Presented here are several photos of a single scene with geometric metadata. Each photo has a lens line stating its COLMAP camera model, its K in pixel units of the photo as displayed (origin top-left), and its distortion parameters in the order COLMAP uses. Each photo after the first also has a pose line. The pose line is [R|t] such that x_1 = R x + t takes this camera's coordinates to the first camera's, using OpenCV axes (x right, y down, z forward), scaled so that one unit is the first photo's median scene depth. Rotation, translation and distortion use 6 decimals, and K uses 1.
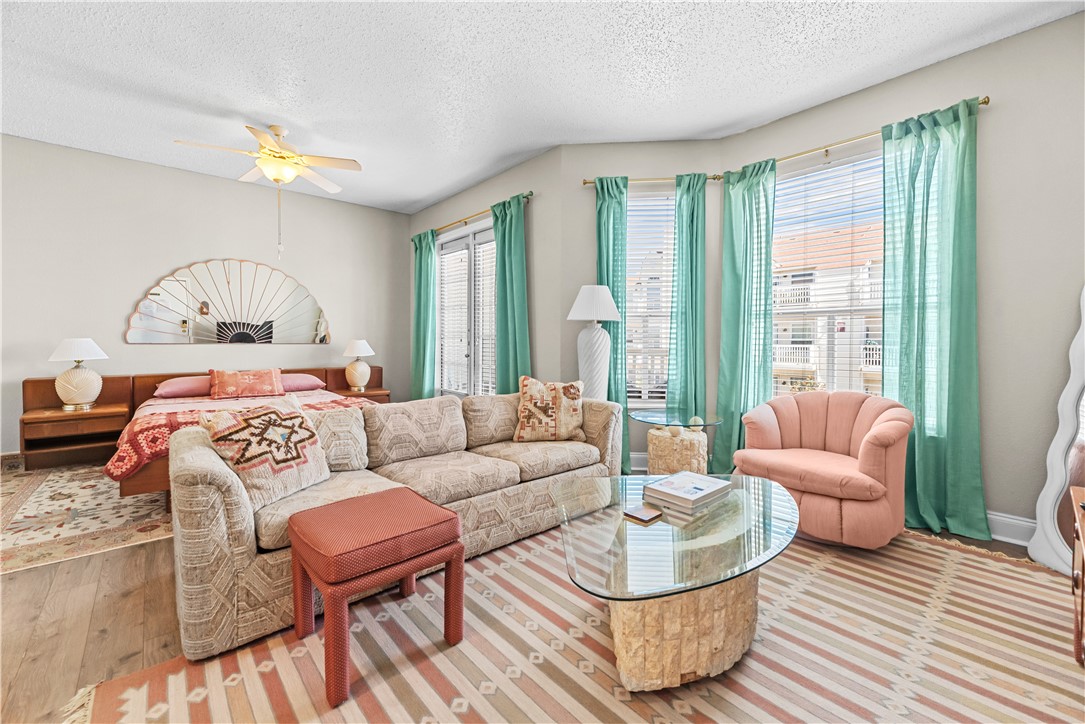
lens RADIAL K [[446.5, 0, 540.0], [0, 446.5, 348.4], [0, 0, 1]] dist [0.001964, 0.000259]
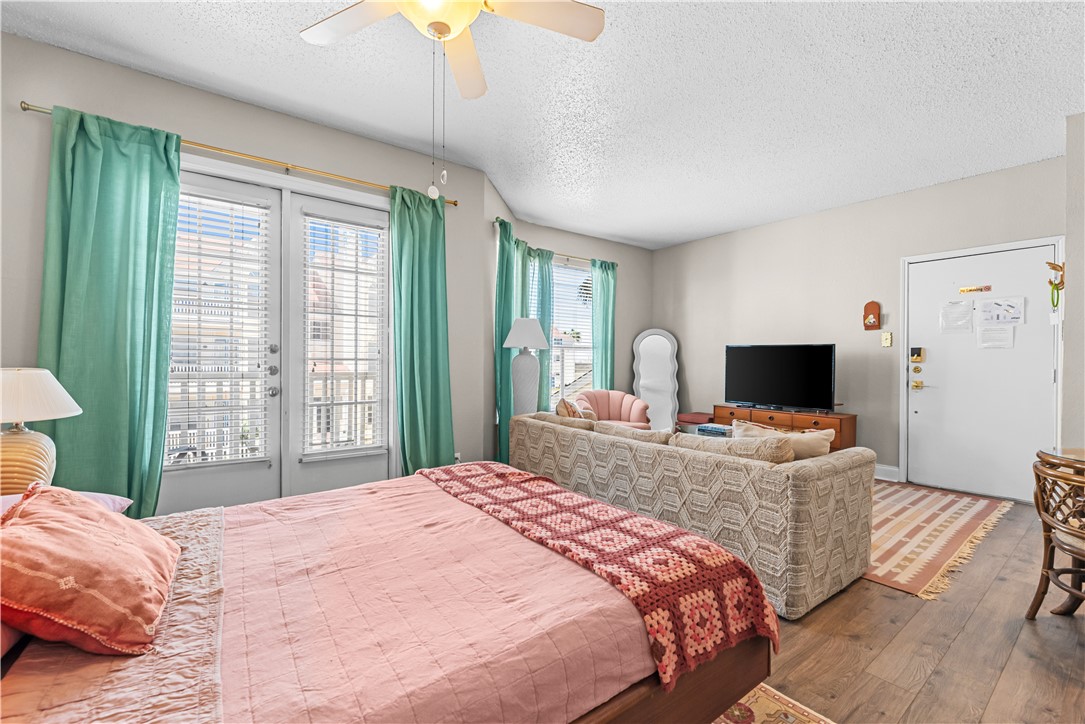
lens RADIAL K [[460.0, 0, 537.7], [0, 460.0, 363.0], [0, 0, 1]] dist [0.001658, 0.000366]
pose [[0.065870, -0.009790, 0.997780, -1.010571], [0.013343, 0.999871, 0.008929, -0.030578], [-0.997739, 0.012726, 0.065992, 0.832378]]
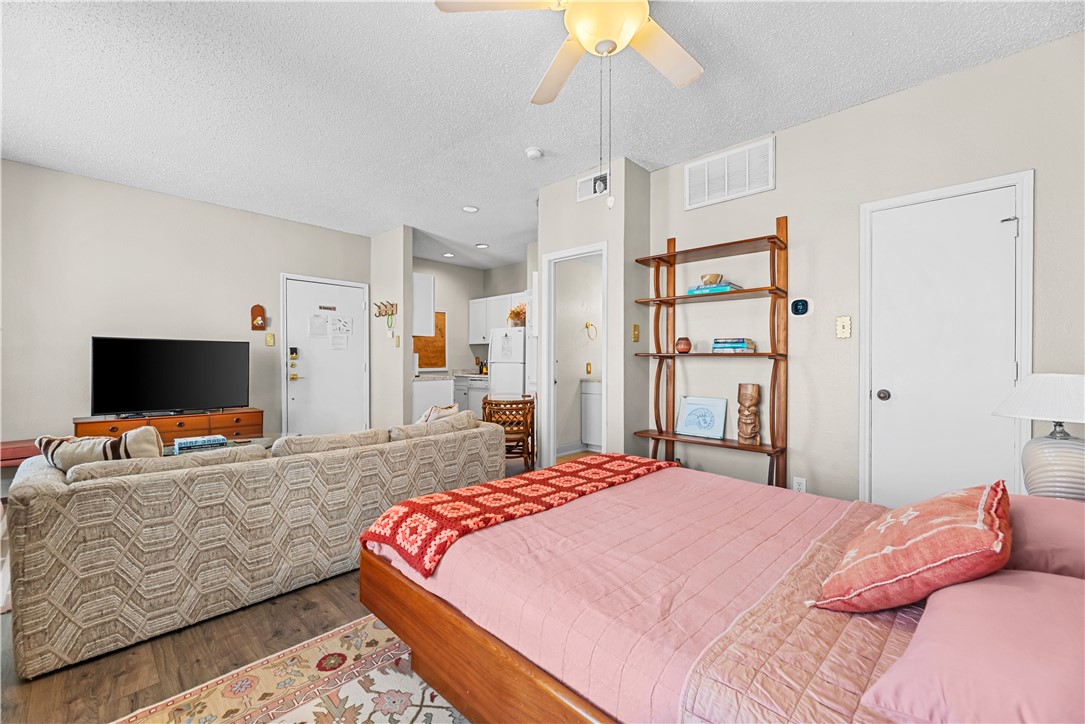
lens RADIAL K [[443.4, 0, 542.5], [0, 443.4, 362.0], [0, 0, 1]] dist [-0.001465, -0.000331]
pose [[-0.996015, -0.007174, -0.088900, -0.453617], [-0.009260, 0.999691, 0.023070, -0.040076], [0.088707, 0.023801, -0.995773, 1.414724]]
